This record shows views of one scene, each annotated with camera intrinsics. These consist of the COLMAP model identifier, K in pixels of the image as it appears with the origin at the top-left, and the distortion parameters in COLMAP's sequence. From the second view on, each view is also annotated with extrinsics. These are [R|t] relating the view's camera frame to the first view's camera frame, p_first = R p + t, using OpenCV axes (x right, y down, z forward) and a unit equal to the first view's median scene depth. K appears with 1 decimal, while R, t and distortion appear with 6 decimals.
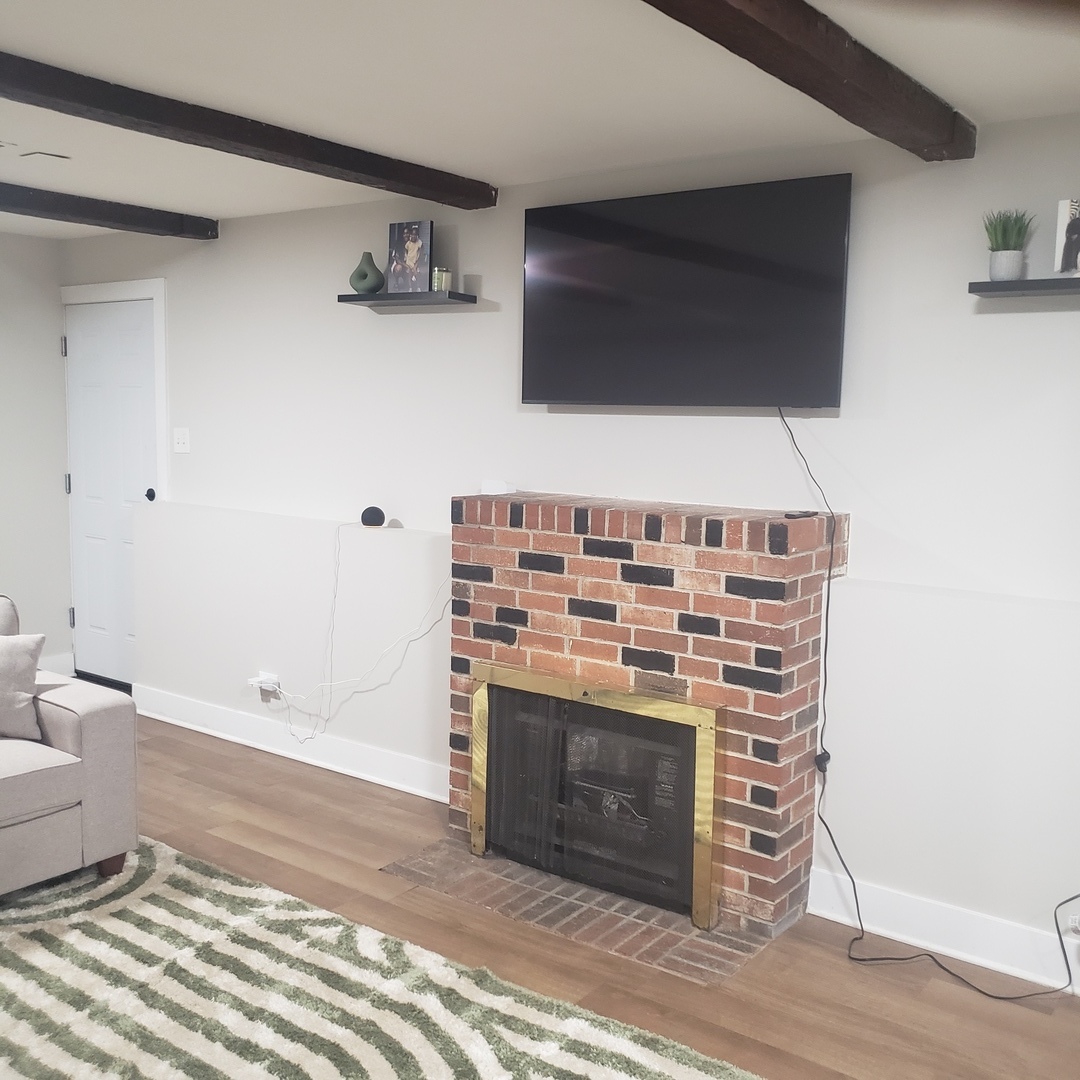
lens RADIAL K [[1141.1, 0, 535.0], [0, 1141.1, 536.0], [0, 0, 1]] dist [0.023830, 0.000000]
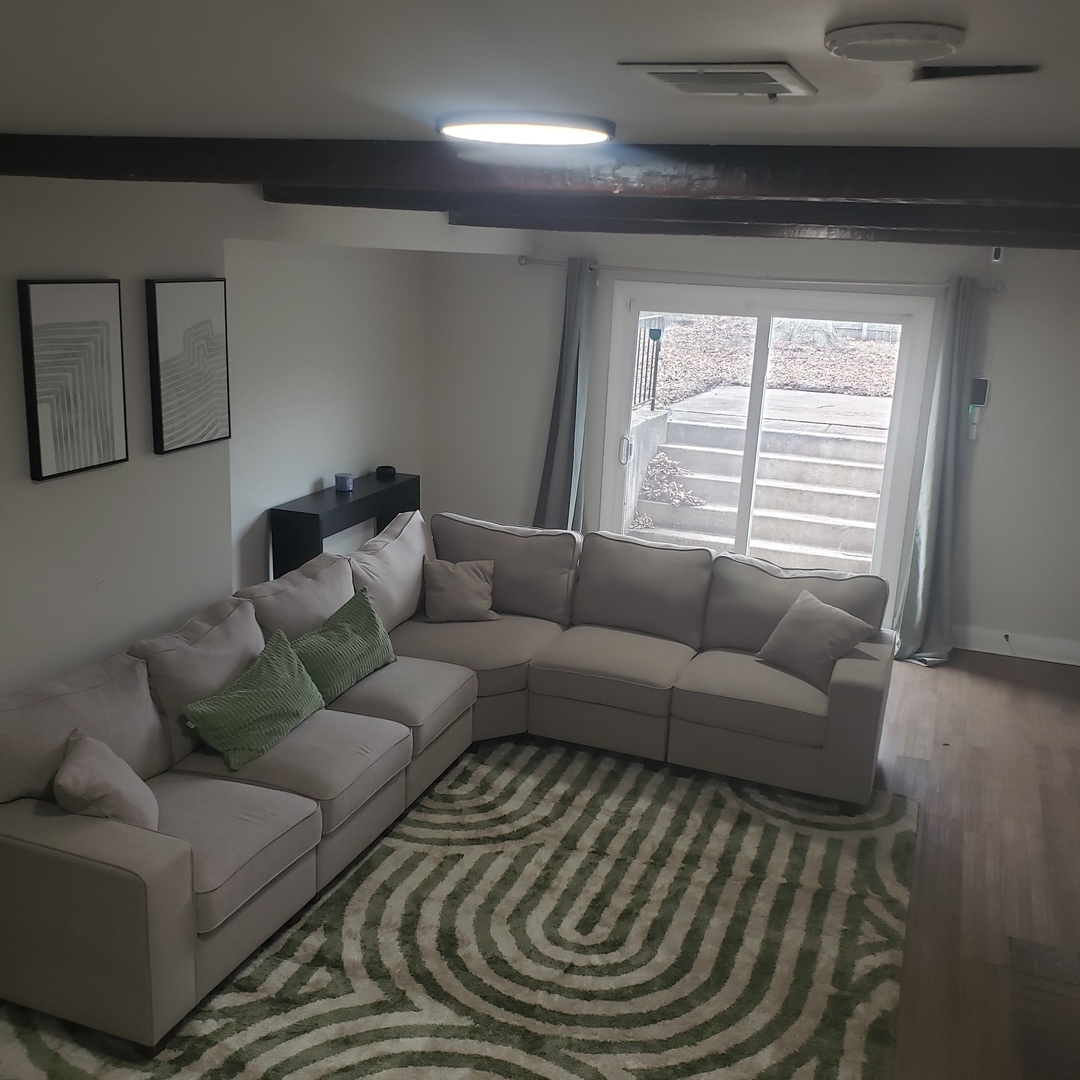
lens RADIAL K [[1141.1, 0, 536.5], [0, 1141.1, 540.8], [0, 0, 1]] dist [0.023830, 0.000000]
pose [[0.277020, 0.234566, -0.931793, 0.690951], [-0.161709, 0.967294, 0.195428, -0.200210], [0.947159, 0.096541, 0.305892, 0.295772]]
